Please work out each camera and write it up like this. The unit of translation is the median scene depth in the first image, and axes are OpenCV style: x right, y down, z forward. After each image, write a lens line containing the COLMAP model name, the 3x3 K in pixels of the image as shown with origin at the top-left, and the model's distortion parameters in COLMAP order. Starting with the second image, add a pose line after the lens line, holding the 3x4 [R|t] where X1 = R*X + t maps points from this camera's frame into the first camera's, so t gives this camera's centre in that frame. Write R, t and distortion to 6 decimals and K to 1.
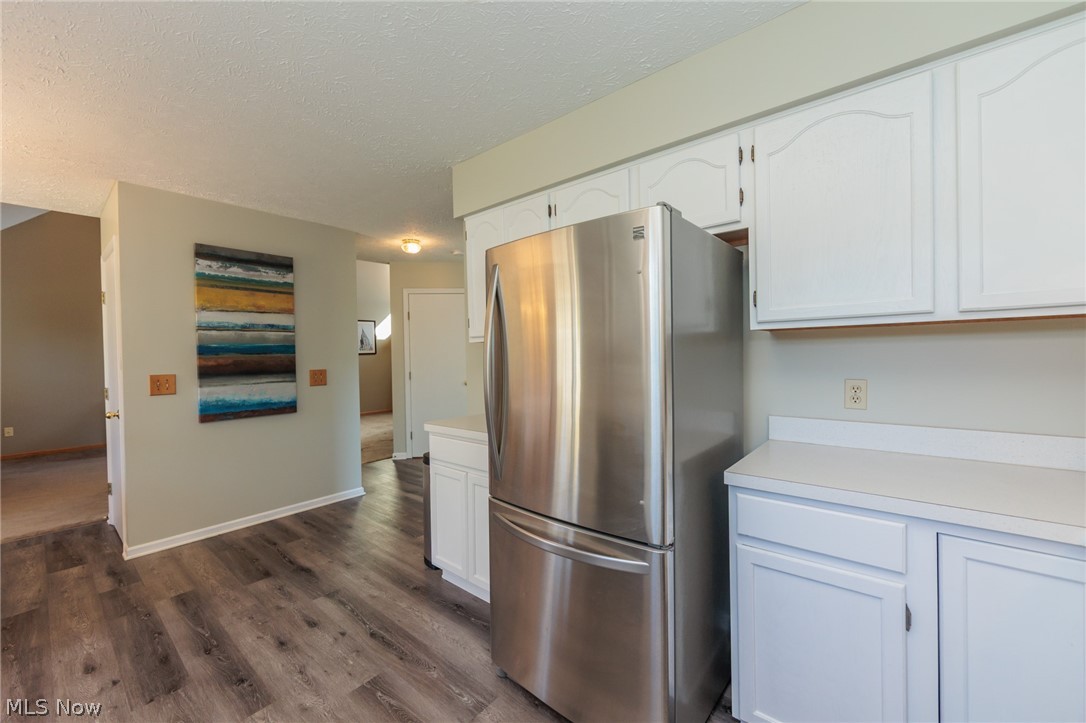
lens RADIAL K [[423.5, 0, 530.2], [0, 423.5, 358.3], [0, 0, 1]] dist [-0.000893, -0.000312]
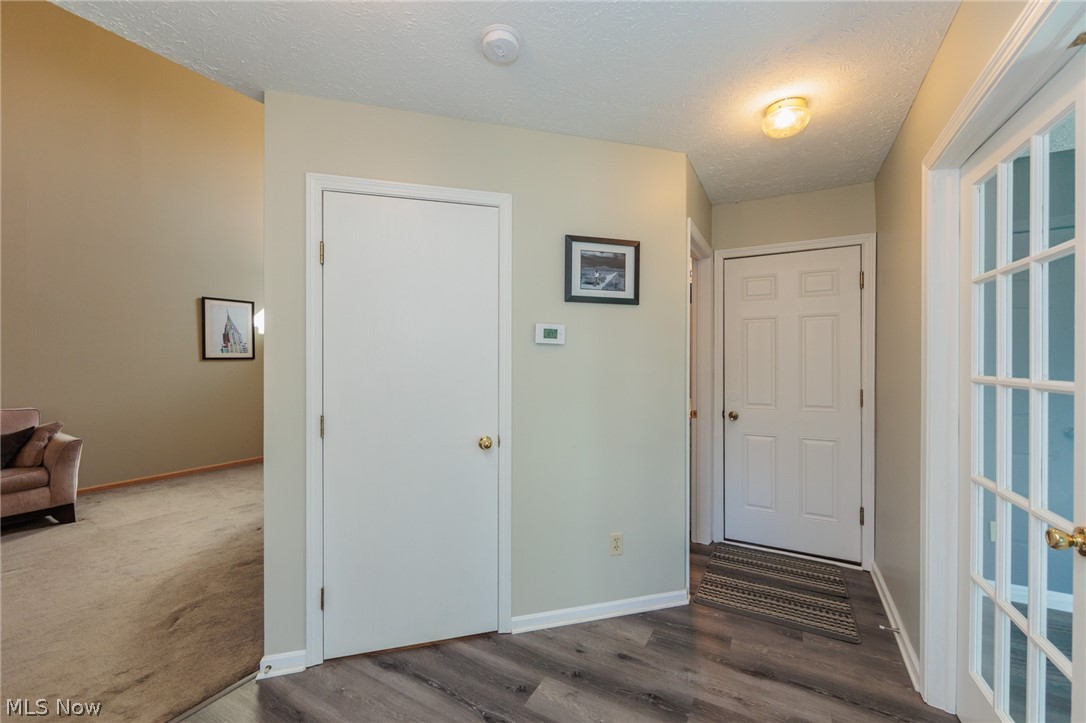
lens RADIAL K [[423.5, 0, 530.2], [0, 423.5, 358.3], [0, 0, 1]] dist [-0.000893, -0.000312]
pose [[0.980484, 0.017847, 0.195786, -0.108300], [-0.014459, 0.999720, -0.018722, -0.005917], [-0.196066, 0.015525, 0.980468, 0.365630]]
